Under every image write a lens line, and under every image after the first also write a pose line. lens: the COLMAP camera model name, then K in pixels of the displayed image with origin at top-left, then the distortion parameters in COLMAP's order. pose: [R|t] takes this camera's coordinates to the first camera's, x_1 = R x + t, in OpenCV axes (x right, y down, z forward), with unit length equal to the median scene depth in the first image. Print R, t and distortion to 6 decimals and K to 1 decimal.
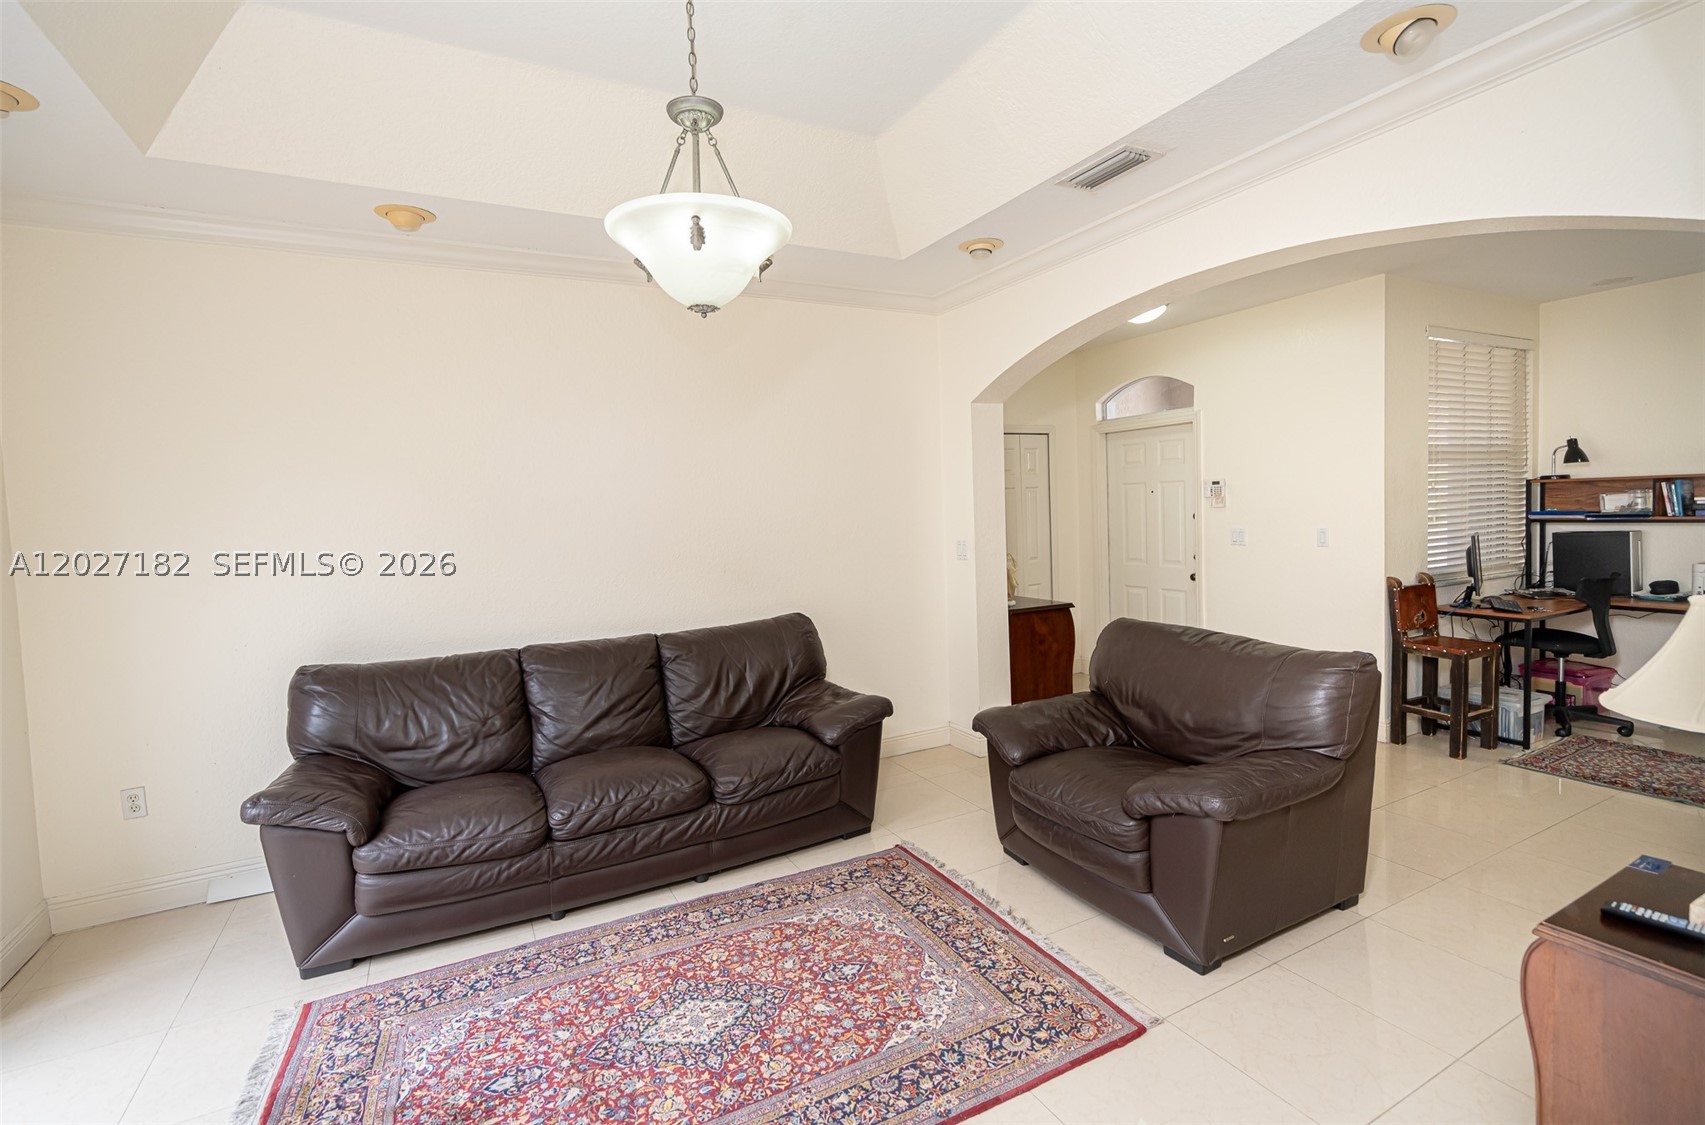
lens RADIAL K [[777.6, 0, 892.7], [0, 777.6, 556.4], [0, 0, 1]] dist [0.000680, -0.000361]
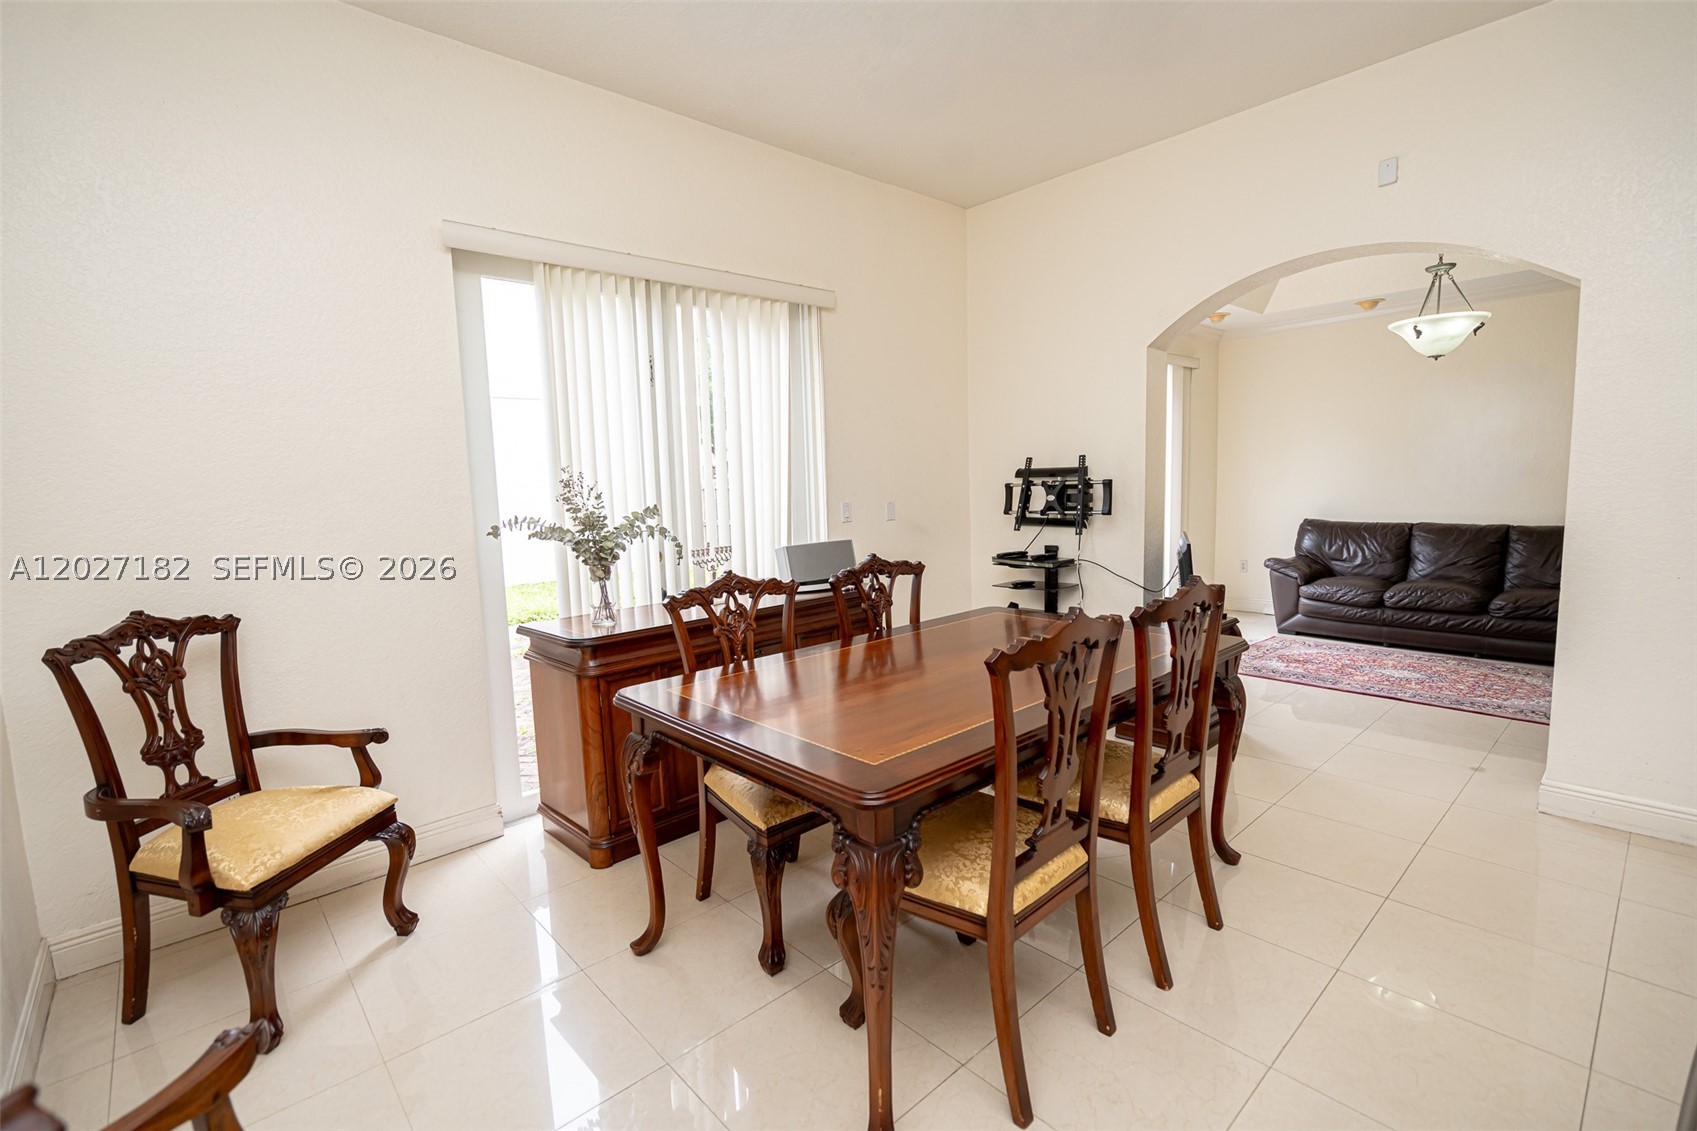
lens RADIAL K [[768.0, 0, 848.5], [0, 768.0, 565.5], [0, 0, 1]] dist [0.001984, 0.000192]
pose [[0.227267, 0.136128, -0.964271, 1.145433], [-0.033549, 0.990688, 0.131950, 0.029110], [0.973254, 0.002363, 0.229718, -0.827842]]
